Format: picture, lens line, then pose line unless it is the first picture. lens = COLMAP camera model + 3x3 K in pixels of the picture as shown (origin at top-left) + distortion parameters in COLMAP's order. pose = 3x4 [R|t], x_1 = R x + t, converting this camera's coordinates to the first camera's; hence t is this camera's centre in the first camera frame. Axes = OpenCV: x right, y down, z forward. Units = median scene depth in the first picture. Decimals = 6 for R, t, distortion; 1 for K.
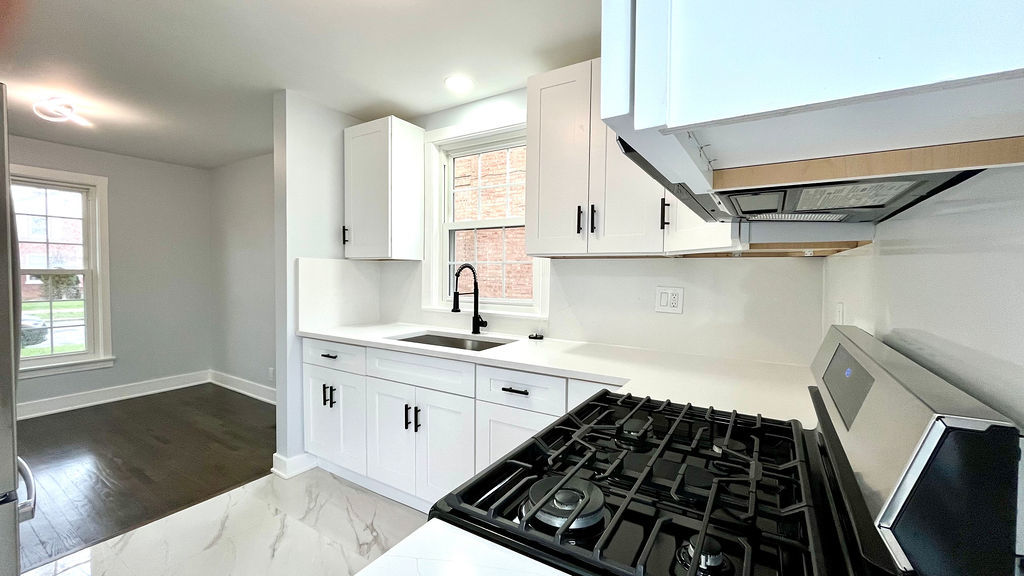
lens RADIAL K [[416.1, 0, 510.6], [0, 416.1, 284.1], [0, 0, 1]] dist [-0.009615, -0.000266]
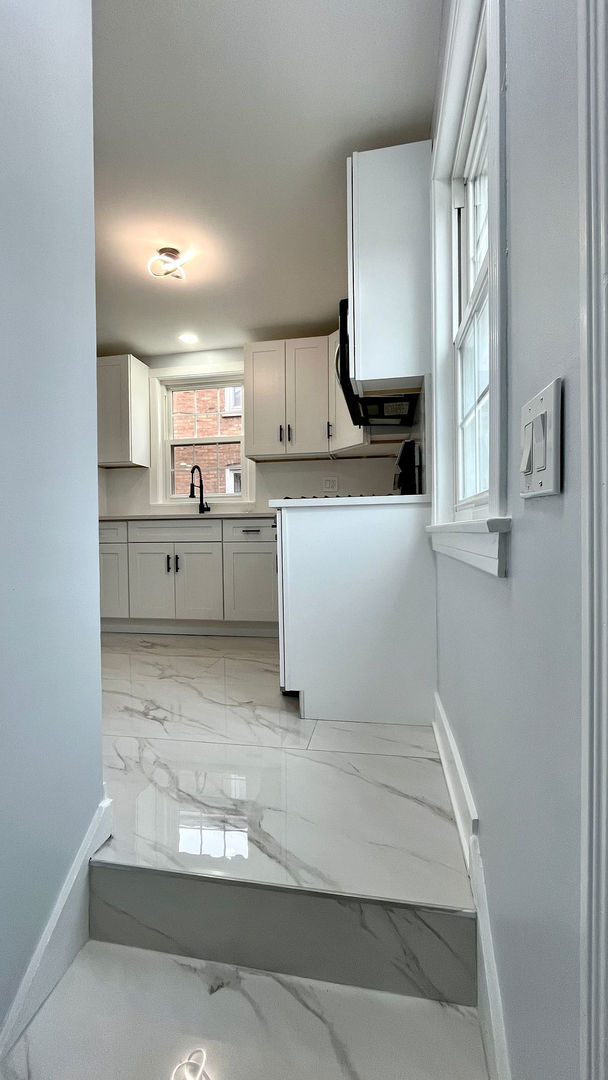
lens RADIAL K [[438.8, 0, 305.1], [0, 438.8, 541.1], [0, 0, 1]] dist [-0.009615, -0.000266]
pose [[0.926868, -0.028235, 0.374324, -0.335942], [0.032334, 0.999466, -0.004674, 0.232732], [-0.373992, 0.016436, 0.927286, -0.535012]]
